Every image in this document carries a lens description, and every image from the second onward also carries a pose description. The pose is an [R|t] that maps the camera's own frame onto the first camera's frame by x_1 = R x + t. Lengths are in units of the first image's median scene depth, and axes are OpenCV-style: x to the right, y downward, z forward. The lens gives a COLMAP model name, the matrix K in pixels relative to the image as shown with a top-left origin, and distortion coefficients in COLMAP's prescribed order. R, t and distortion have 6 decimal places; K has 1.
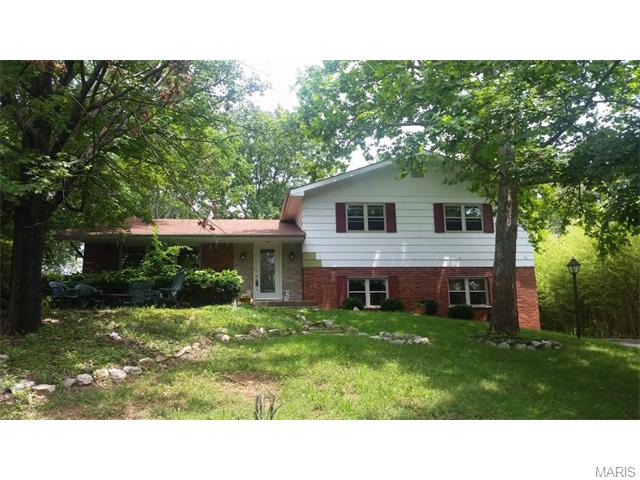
lens RADIAL K [[522.7, 0, 317.0], [0, 522.7, 242.4], [0, 0, 1]] dist [0.142490, -0.312871]
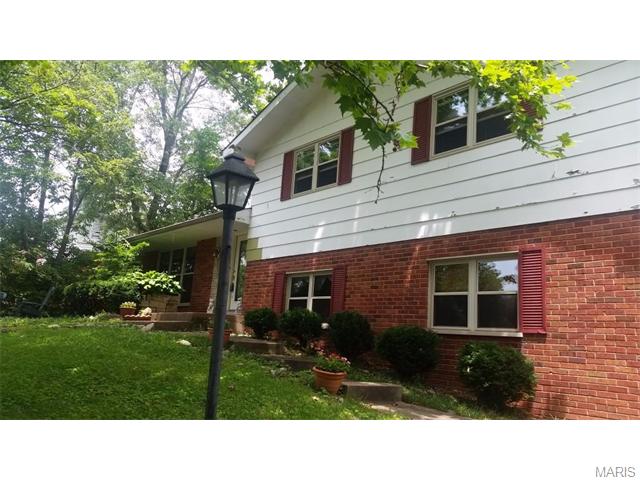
lens RADIAL K [[522.7, 0, 317.0], [0, 522.7, 242.4], [0, 0, 1]] dist [0.142490, -0.312871]
pose [[0.524634, -0.099547, -0.845488, 0.567718], [0.076669, 0.994629, -0.069533, 0.073769], [0.847869, -0.028343, 0.529448, 0.702554]]
